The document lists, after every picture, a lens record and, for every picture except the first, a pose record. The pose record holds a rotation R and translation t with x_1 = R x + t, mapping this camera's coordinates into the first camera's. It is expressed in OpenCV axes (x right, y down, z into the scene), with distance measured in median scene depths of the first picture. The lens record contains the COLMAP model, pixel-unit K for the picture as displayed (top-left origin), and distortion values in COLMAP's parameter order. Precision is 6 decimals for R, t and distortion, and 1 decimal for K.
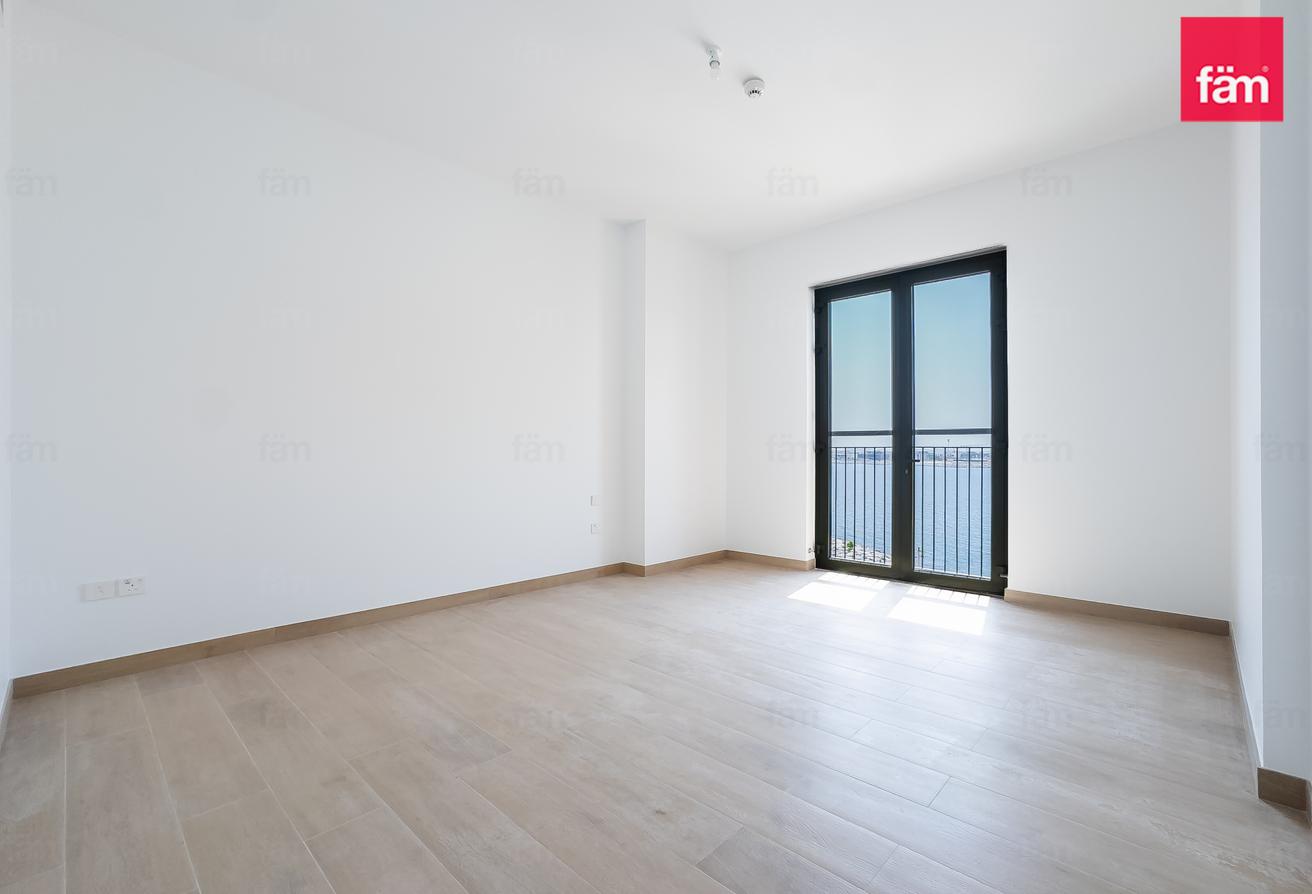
lens RADIAL K [[551.3, 0, 693.7], [0, 551.3, 453.1], [0, 0, 1]] dist [-0.023316, 0.001440]
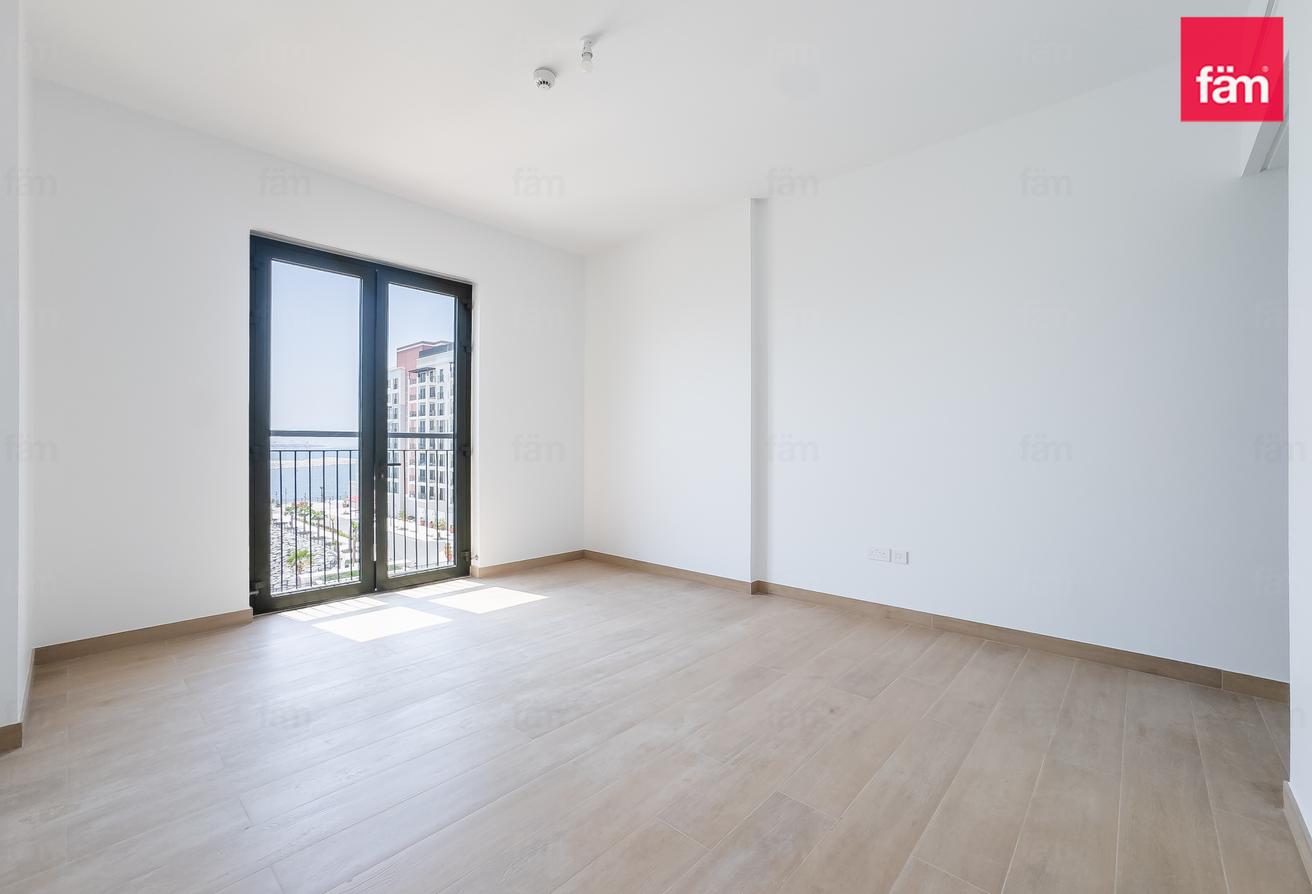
lens RADIAL K [[551.3, 0, 640.4], [0, 551.3, 449.8], [0, 0, 1]] dist [-0.023316, 0.001440]
pose [[0.035049, -0.007250, 0.999359, -0.596293], [0.003212, 0.999969, 0.007141, -0.018925], [-0.999380, 0.002960, 0.035072, 0.567863]]
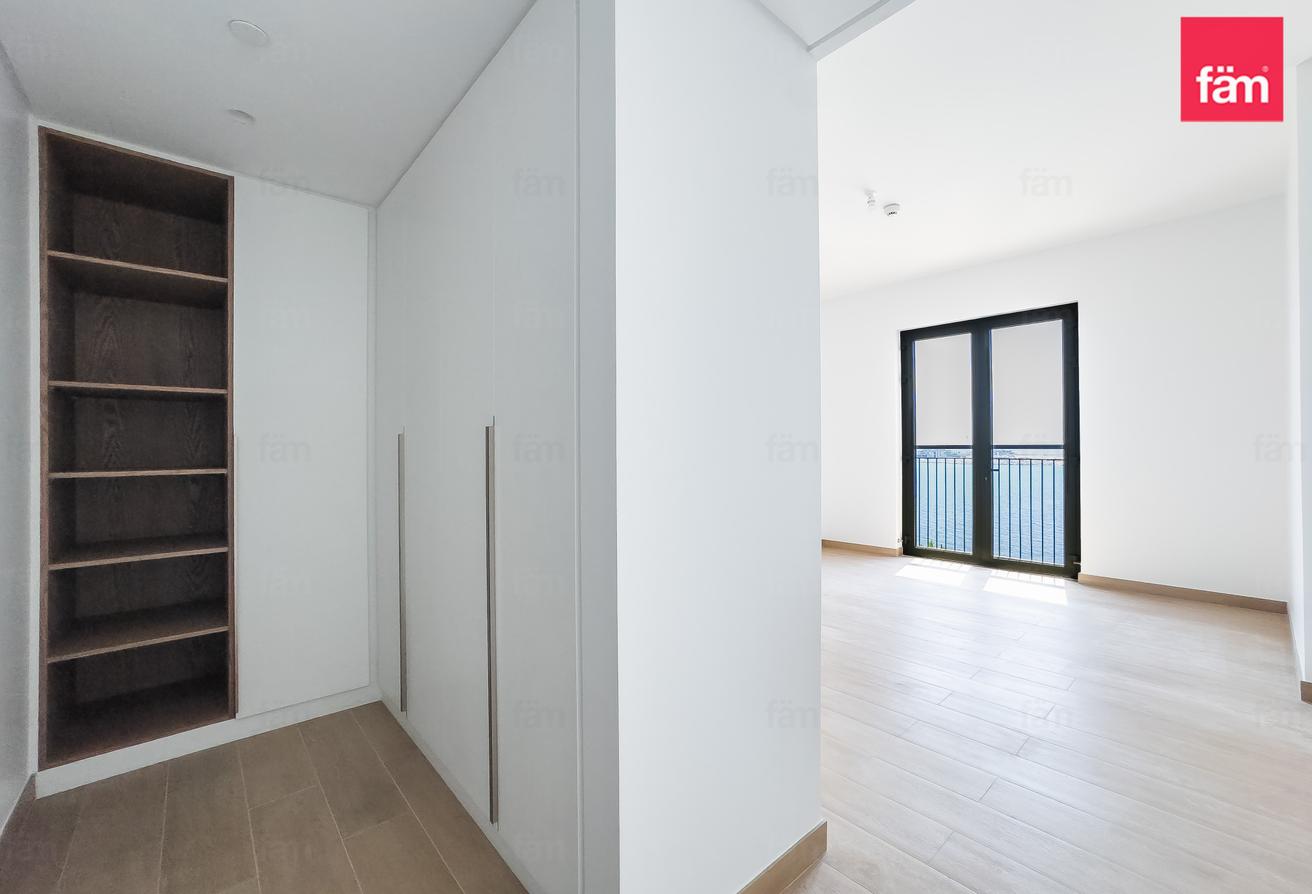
lens RADIAL K [[514.0, 0, 650.3], [0, 514.0, 449.0], [0, 0, 1]] dist [-0.002592, 0.001410]
pose [[0.992283, -0.004352, -0.123918, -0.250113], [0.003836, 0.999983, -0.004405, -0.034225], [0.123935, 0.003896, 0.992283, -0.284703]]
